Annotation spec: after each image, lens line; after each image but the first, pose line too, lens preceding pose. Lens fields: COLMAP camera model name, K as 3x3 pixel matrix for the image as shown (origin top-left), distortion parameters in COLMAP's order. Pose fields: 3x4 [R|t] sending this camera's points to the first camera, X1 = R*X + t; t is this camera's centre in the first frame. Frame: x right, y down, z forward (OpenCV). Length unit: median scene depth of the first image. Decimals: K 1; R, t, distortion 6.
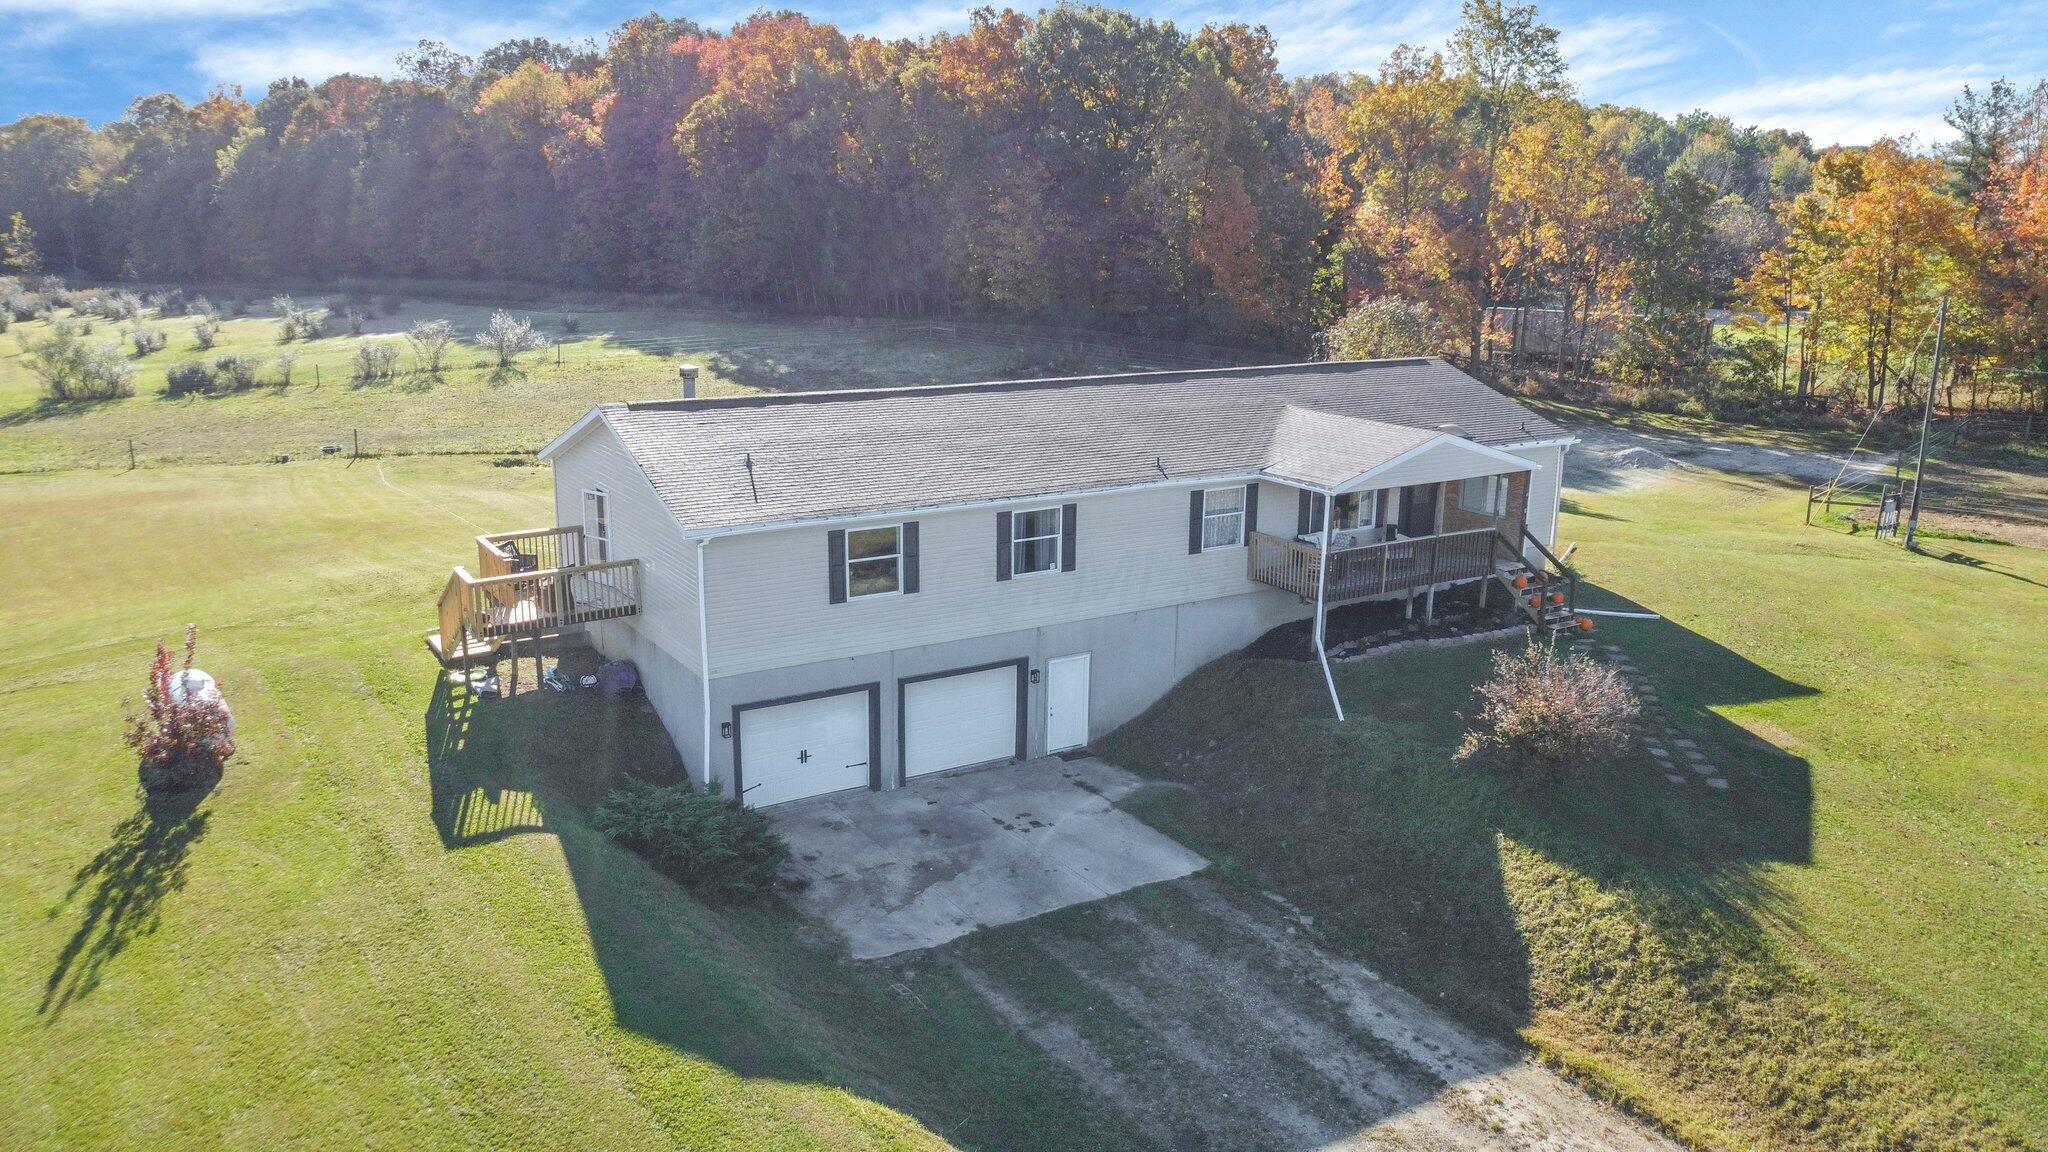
lens RADIAL K [[1475.8, 0, 1014.8], [0, 1475.8, 560.8], [0, 0, 1]] dist [-0.023081, -0.012356]
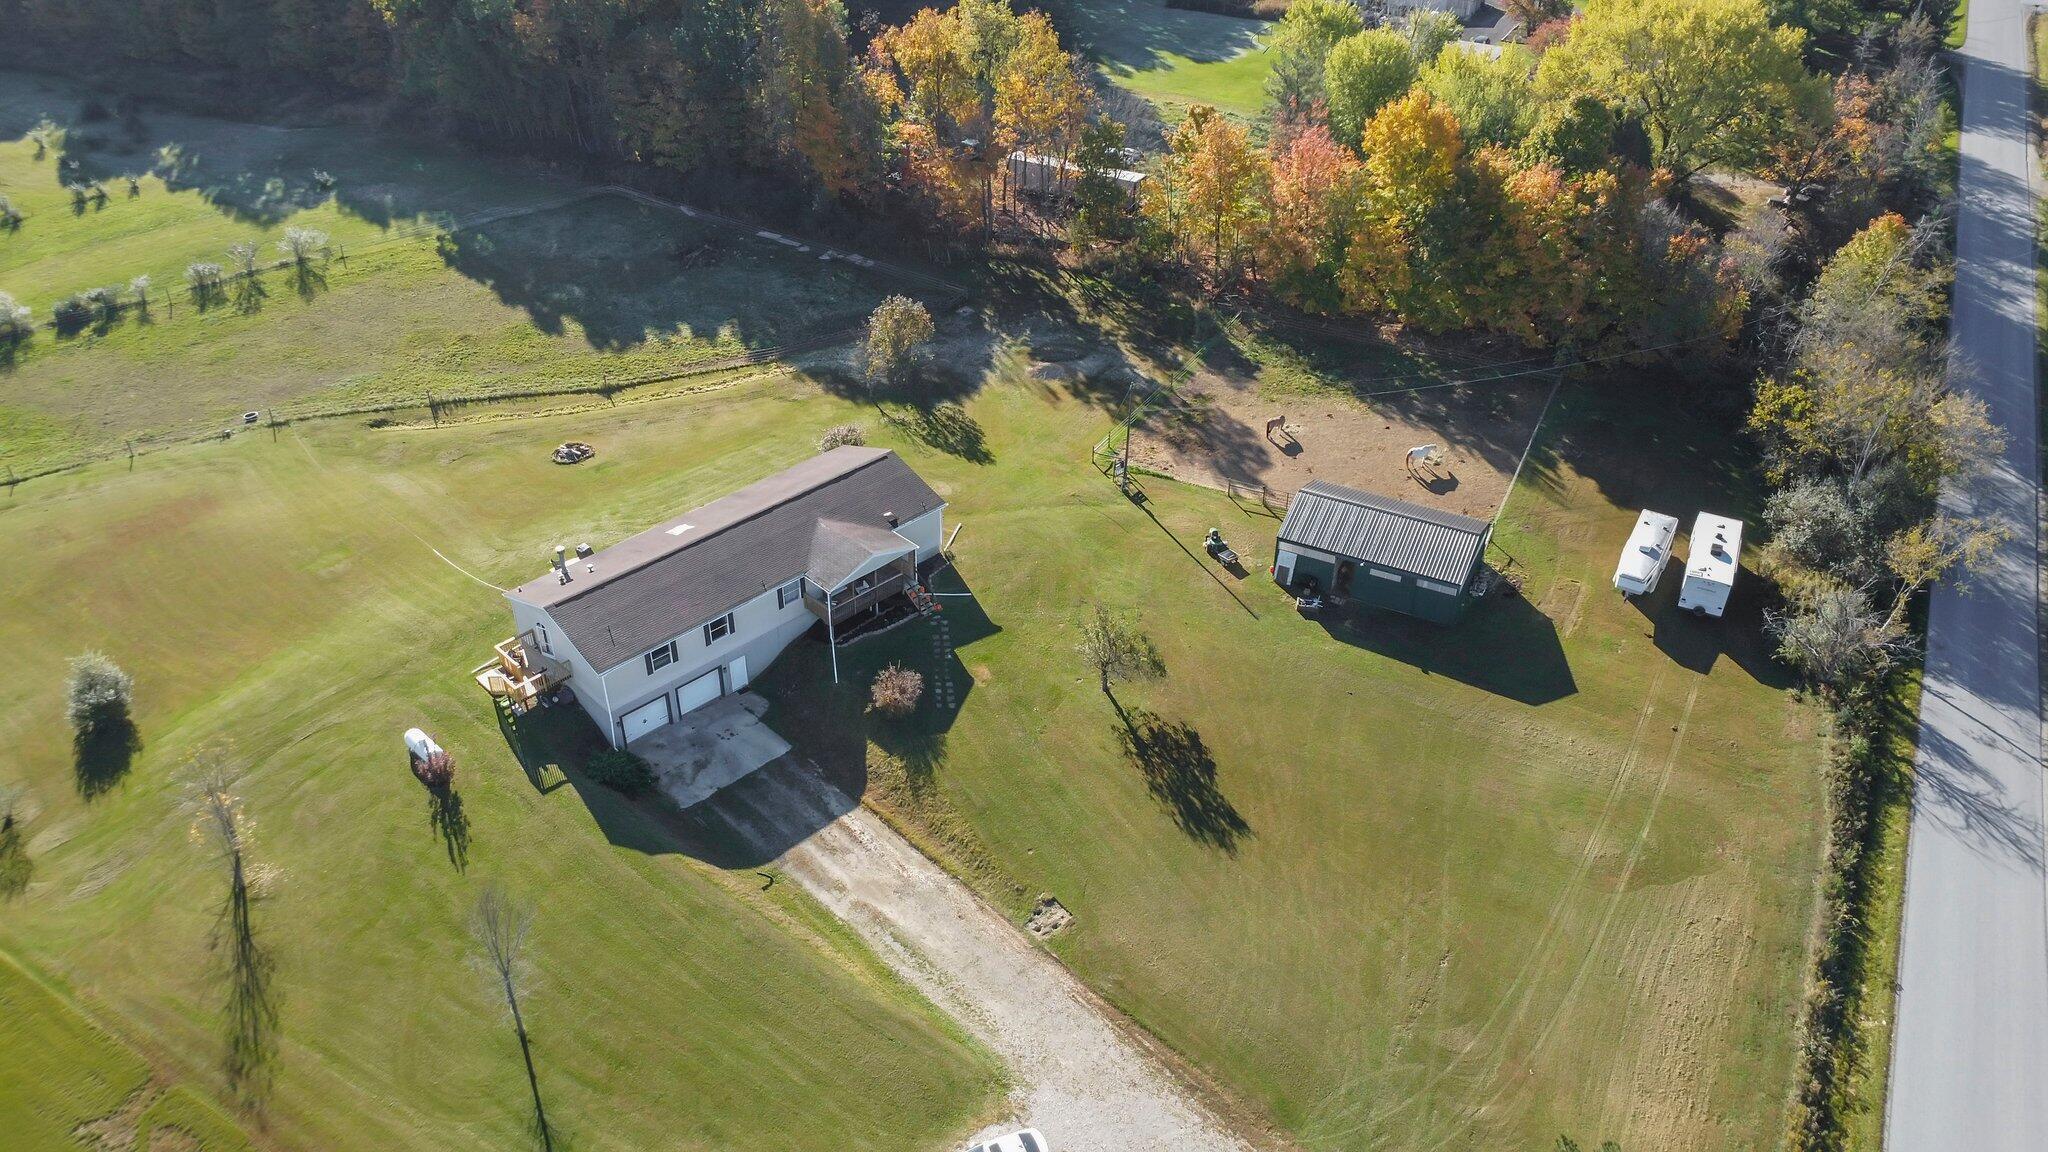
lens RADIAL K [[1475.8, 0, 1016.0], [0, 1475.8, 569.1], [0, 0, 1]] dist [-0.023081, -0.012356]
pose [[0.976693, -0.123556, 0.175514, 0.088311], [0.050156, 0.926442, 0.373082, -1.133198], [-0.208700, -0.355583, 0.911046, -1.575009]]
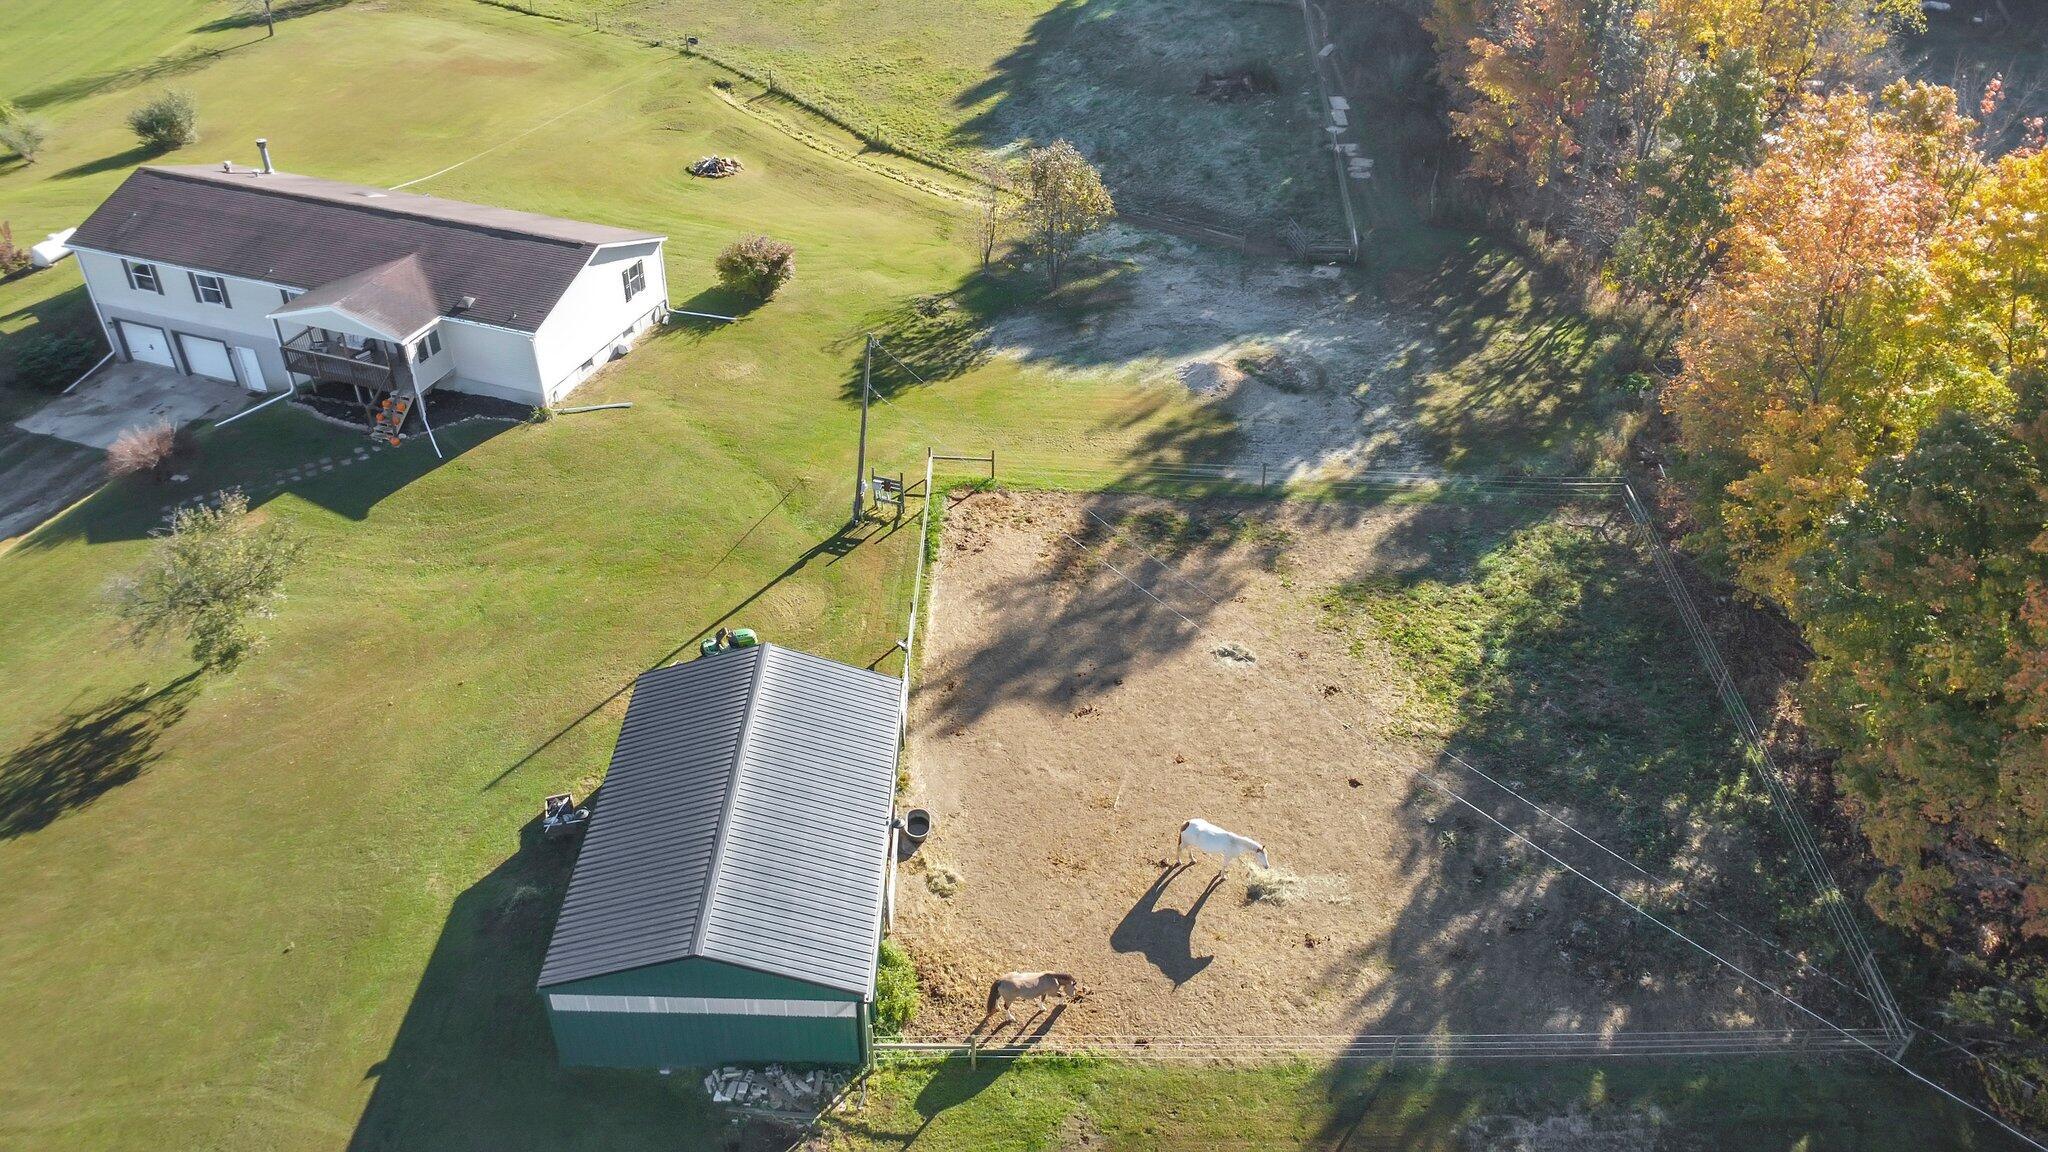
lens RADIAL K [[1475.8, 0, 994.1], [0, 1475.8, 606.5], [0, 0, 1]] dist [-0.023081, -0.012356]
pose [[0.607638, 0.478756, -0.633695, 2.264284], [-0.185844, 0.861448, 0.472620, -0.828602], [0.772165, -0.169414, 0.612422, 0.552273]]
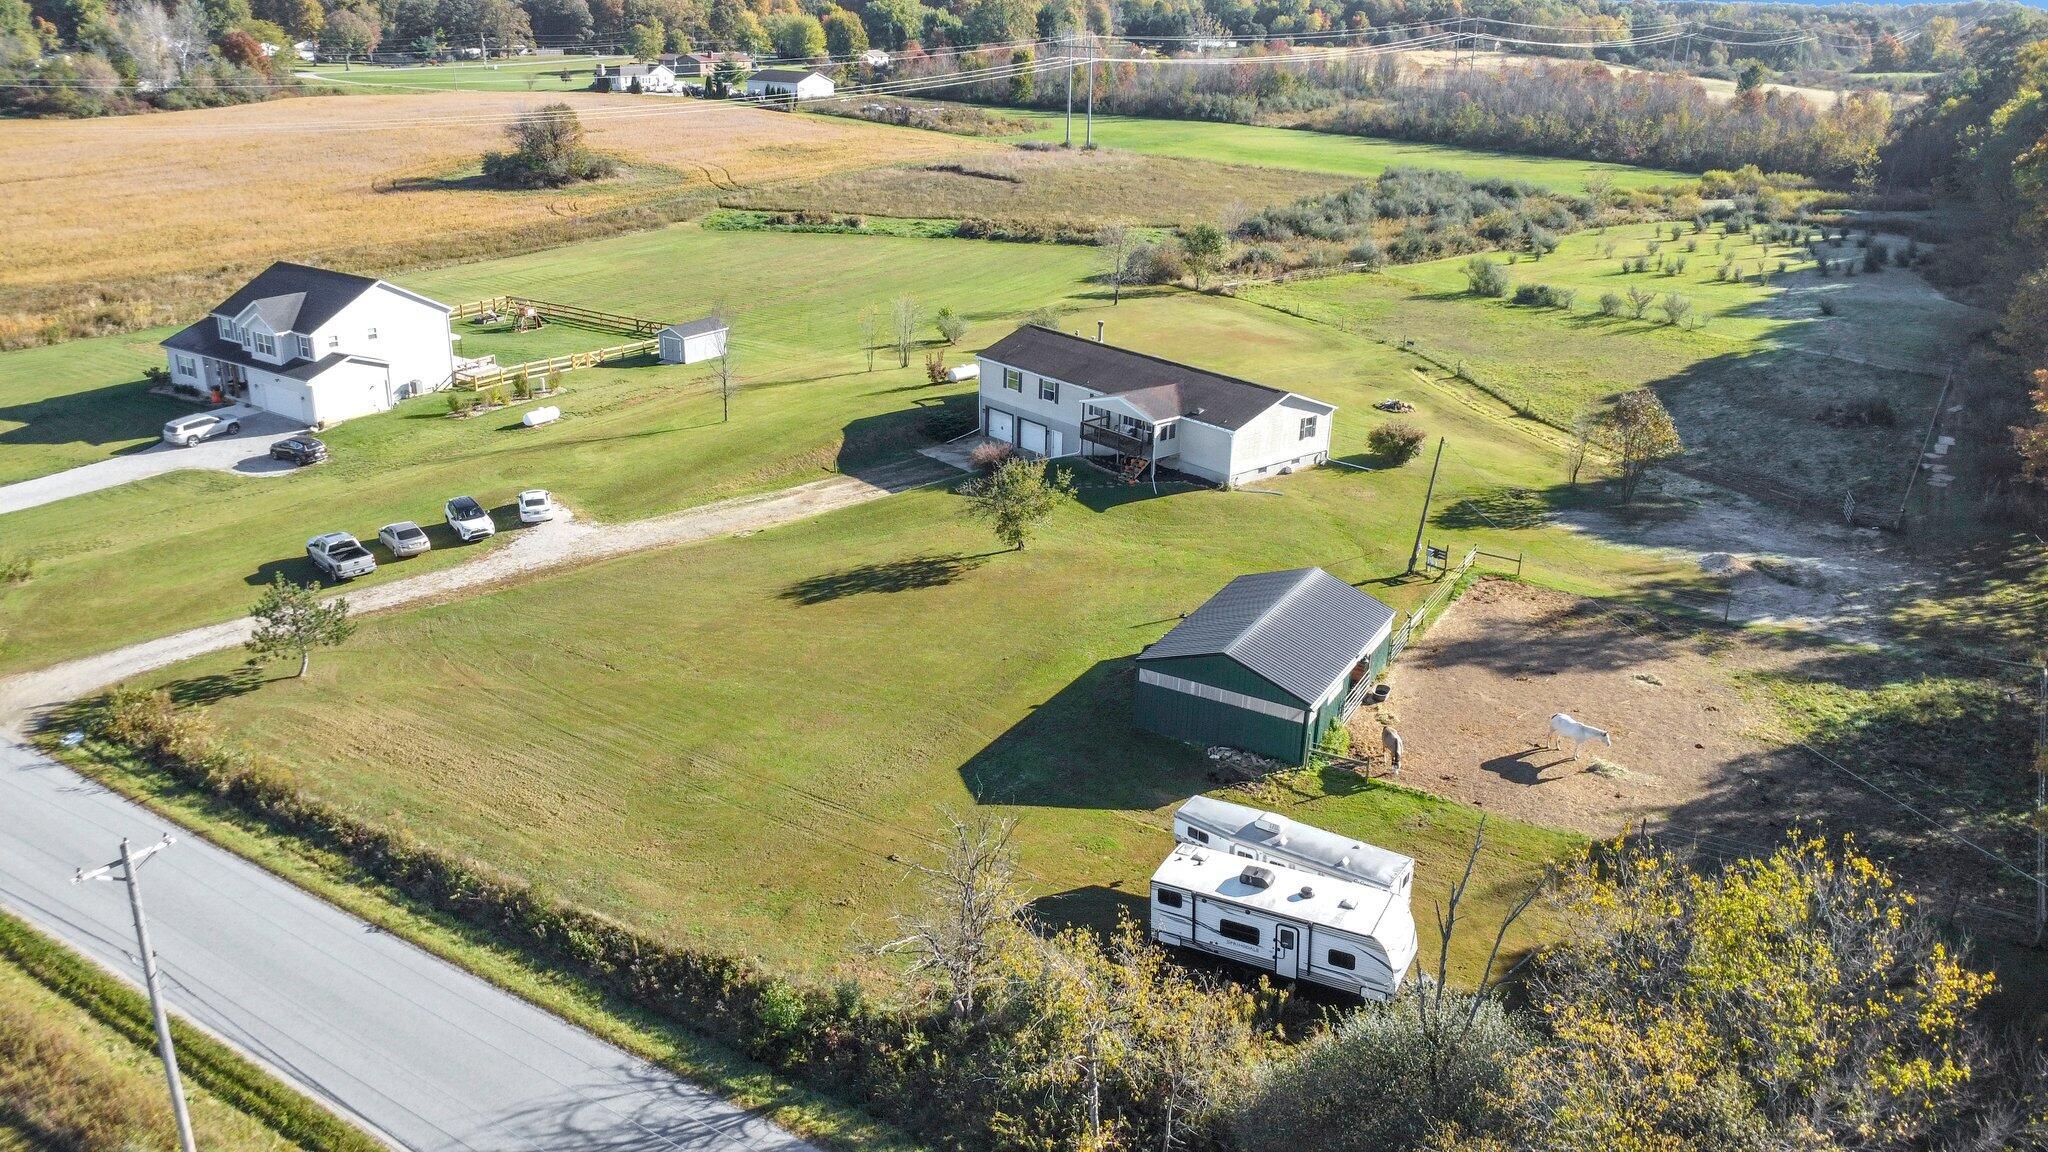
lens RADIAL K [[1475.8, 0, 980.6], [0, 1475.8, 577.8], [0, 0, 1]] dist [-0.023081, -0.012356]
pose [[0.128456, 0.359680, -0.924191, 3.310808], [-0.242580, 0.914999, 0.322386, -0.681830], [0.961589, 0.182778, 0.204788, 0.274350]]
